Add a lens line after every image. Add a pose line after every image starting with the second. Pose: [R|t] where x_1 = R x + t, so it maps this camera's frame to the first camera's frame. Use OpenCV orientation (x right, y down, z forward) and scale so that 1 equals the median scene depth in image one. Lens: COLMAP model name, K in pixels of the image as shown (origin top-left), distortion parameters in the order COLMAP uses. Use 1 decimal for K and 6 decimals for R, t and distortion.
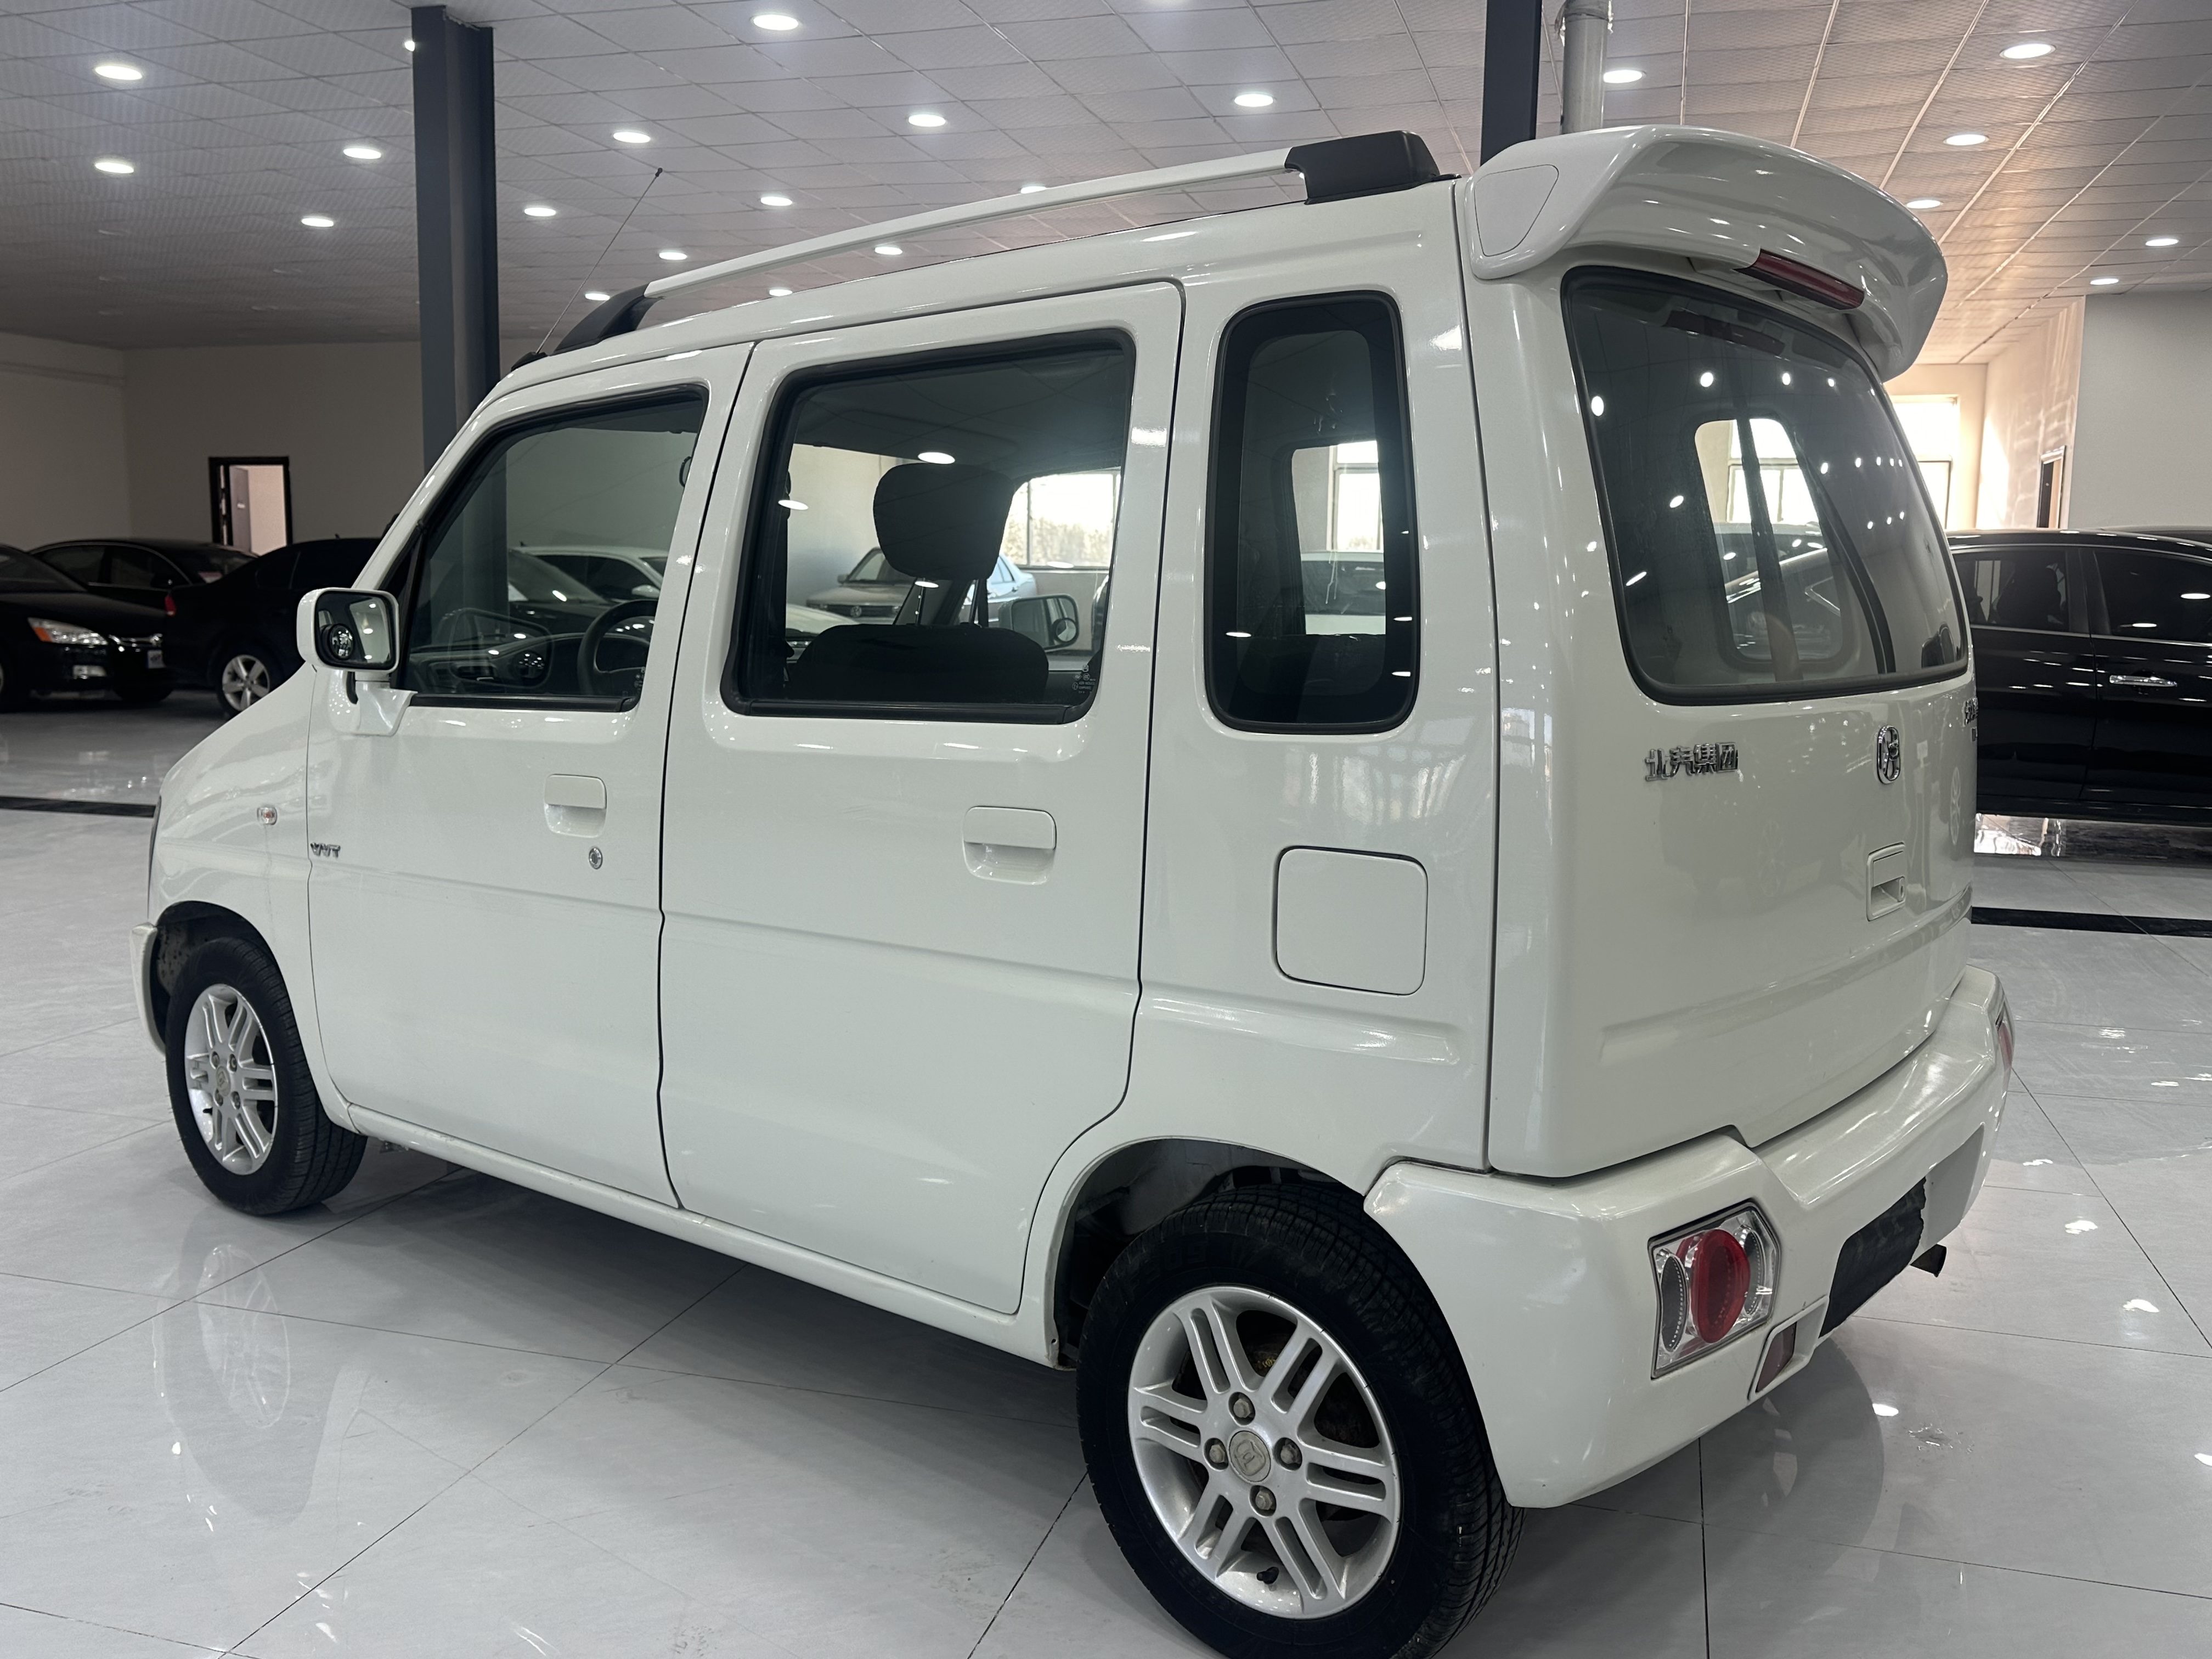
lens RADIAL K [[1839.7, 0, 1106.0], [0, 1839.7, 829.5], [0, 0, 1]] dist [0.053601, -0.002401]
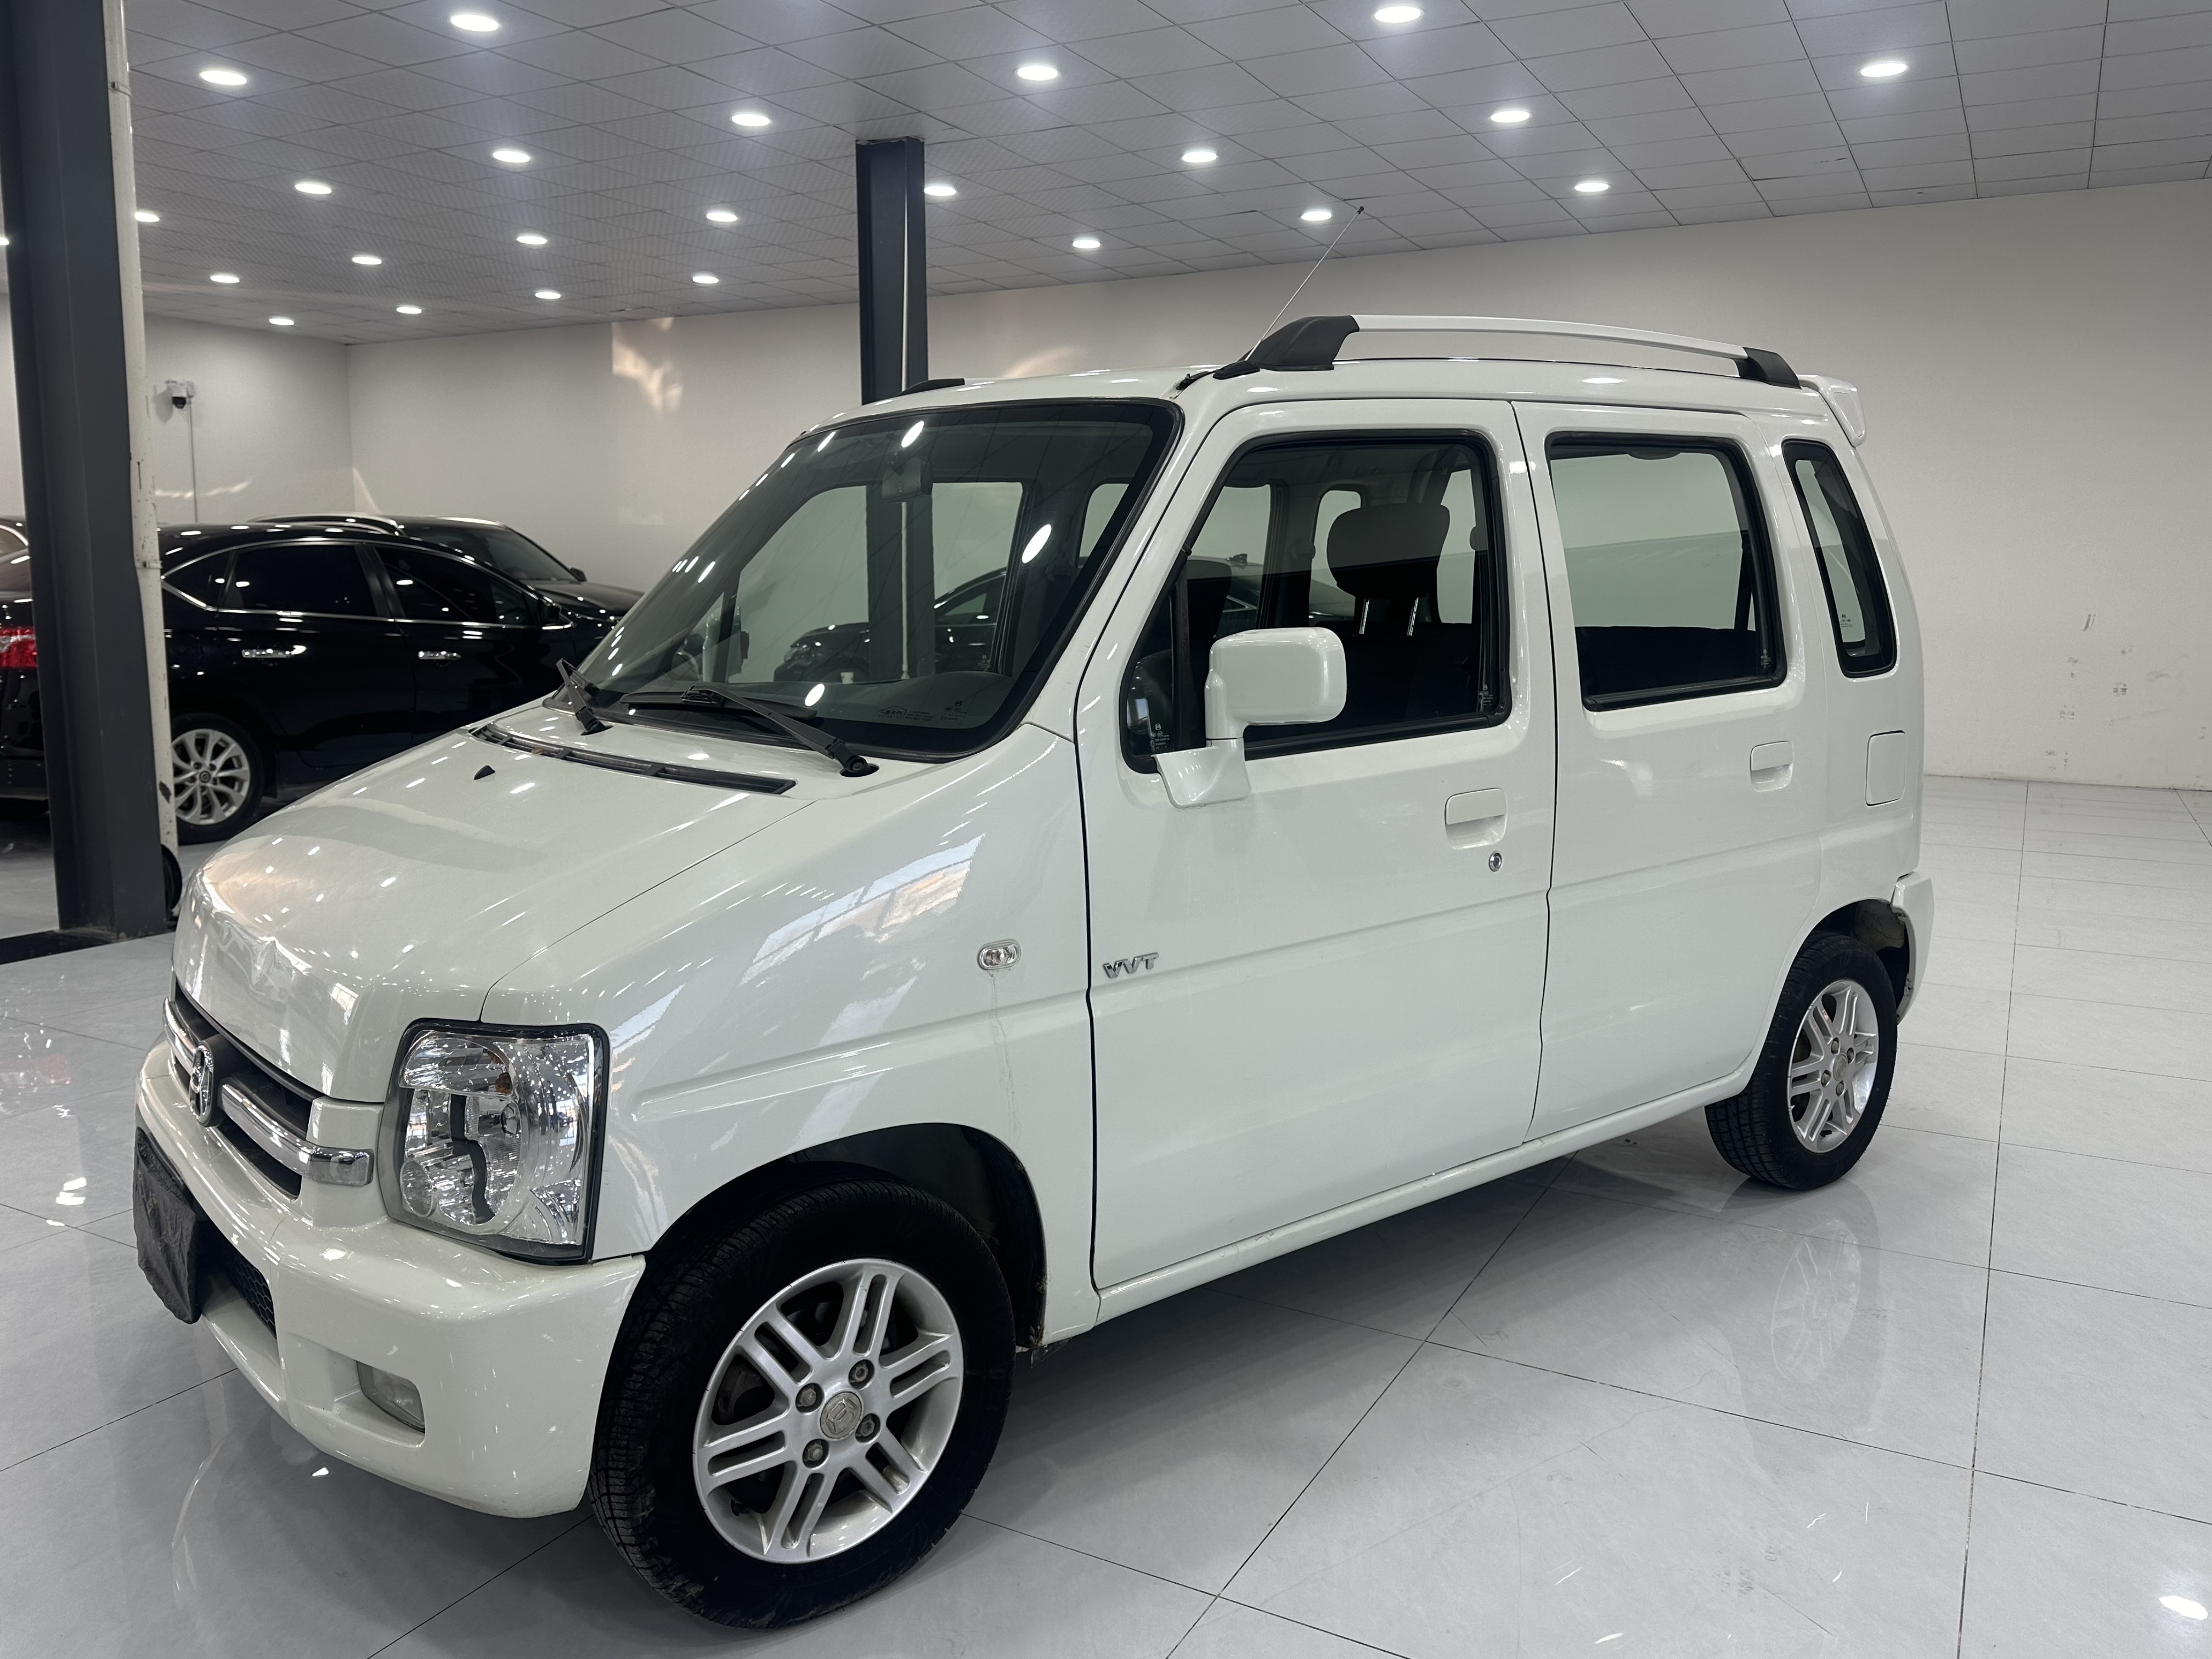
lens RADIAL K [[1687.3, 0, 1106.0], [0, 1687.3, 829.5], [0, 0, 1]] dist [0.085339, -0.001575]
pose [[0.205366, -0.157298, 0.965962, -1.132762], [0.131752, 0.982458, 0.131974, -0.145542], [-0.969776, 0.100165, 0.222488, 0.874581]]
